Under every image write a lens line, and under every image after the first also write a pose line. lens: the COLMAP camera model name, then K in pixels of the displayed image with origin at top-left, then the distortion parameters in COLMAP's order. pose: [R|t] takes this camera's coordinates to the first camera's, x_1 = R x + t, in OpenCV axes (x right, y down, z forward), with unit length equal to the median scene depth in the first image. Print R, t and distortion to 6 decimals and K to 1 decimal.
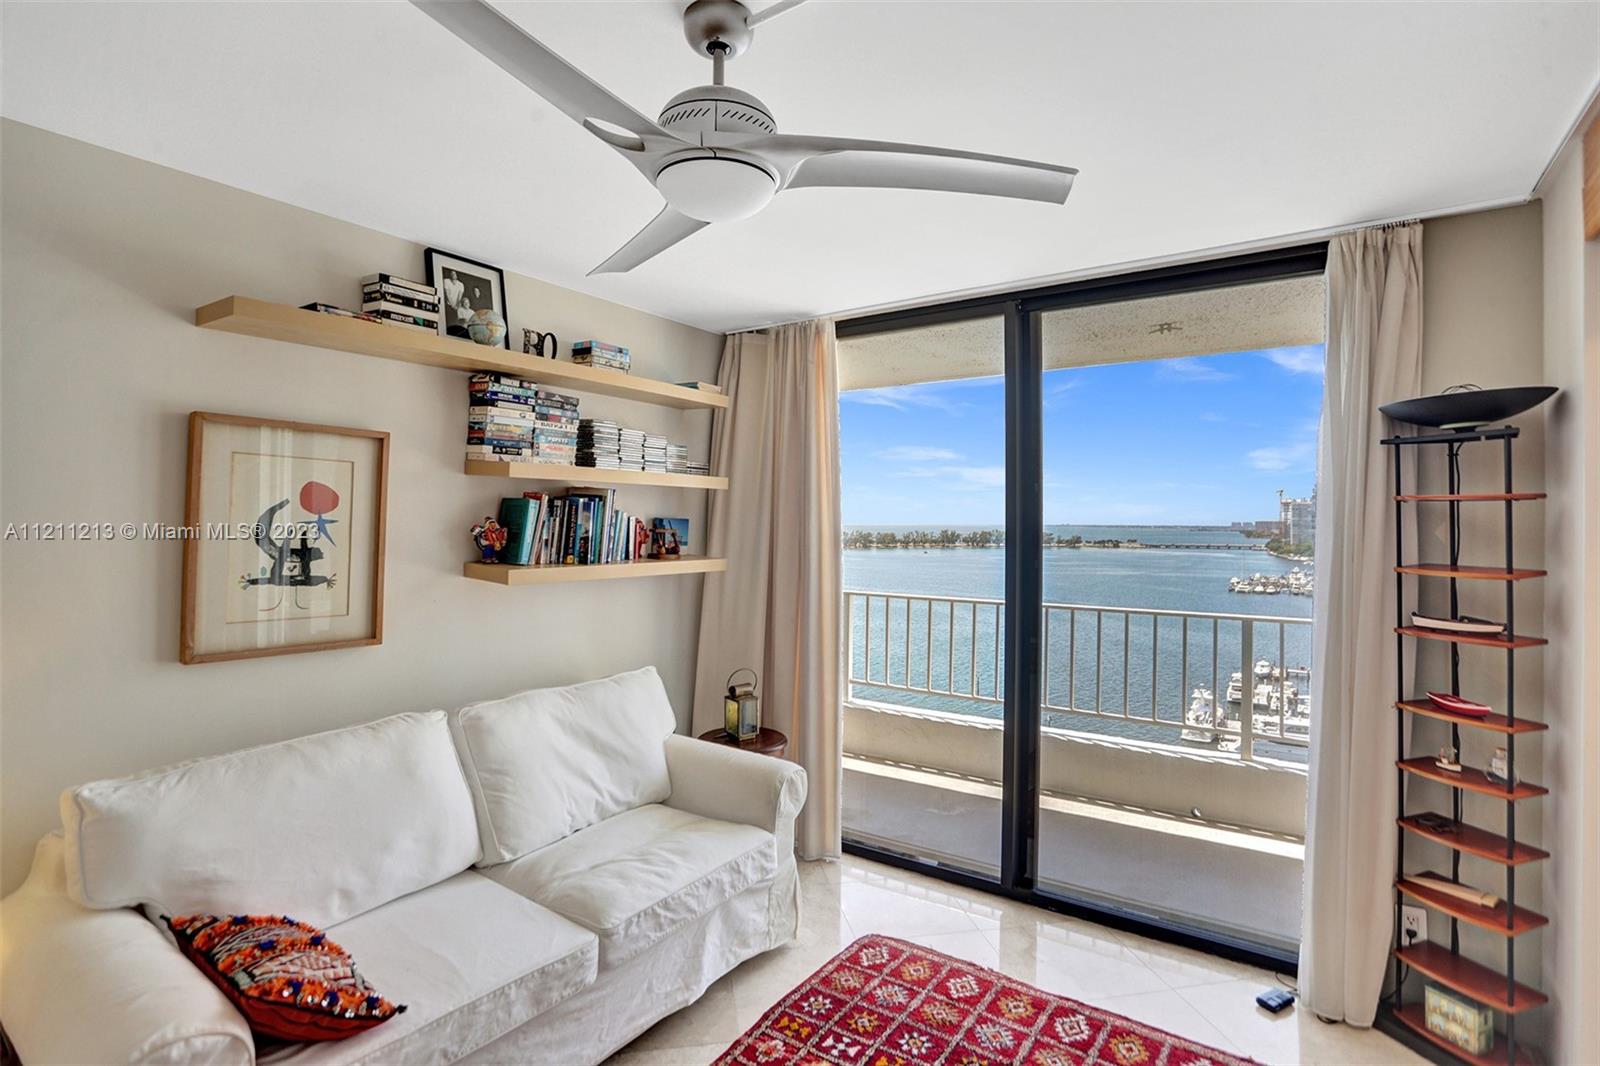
lens RADIAL K [[789.1, 0, 805.6], [0, 789.1, 525.2], [0, 0, 1]] dist [-0.066137, 0.036952]
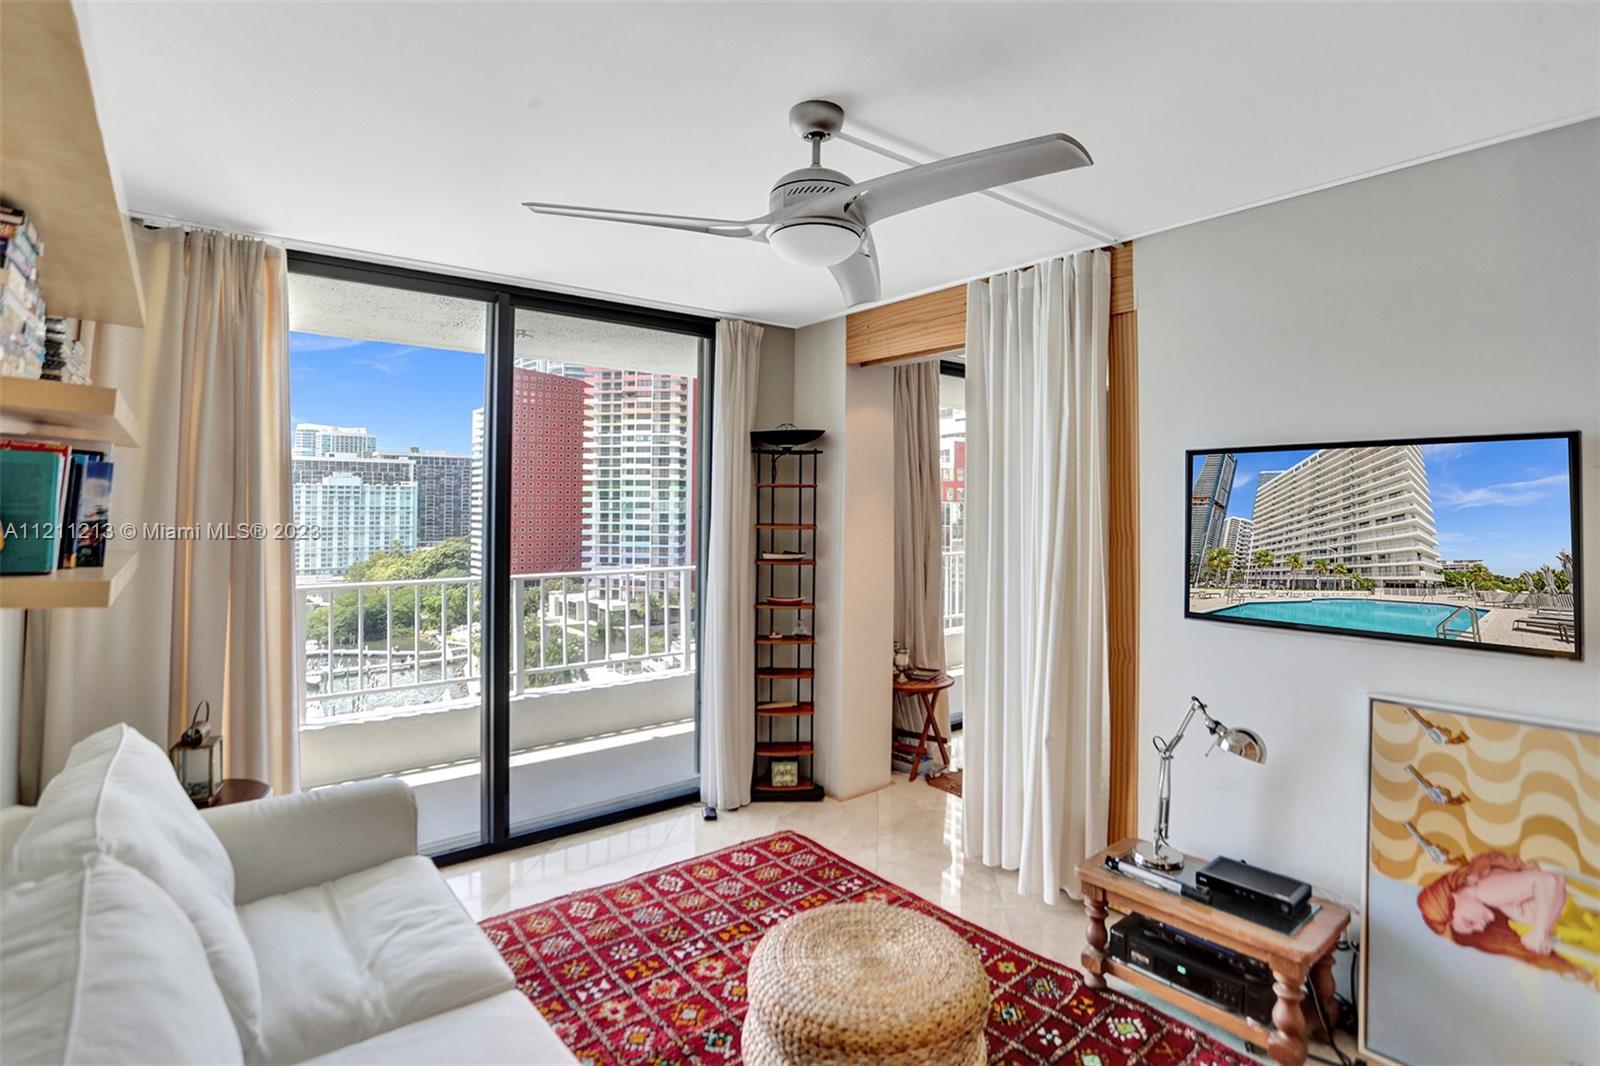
lens RADIAL K [[786.3, 0, 795.0], [0, 786.3, 506.6], [0, 0, 1]] dist [-0.054470, 0.034313]
pose [[0.291239, -0.007271, 0.956623, -0.802334], [0.001510, 0.999973, 0.007141, 0.000434], [-0.956649, -0.000635, 0.291242, 0.382386]]
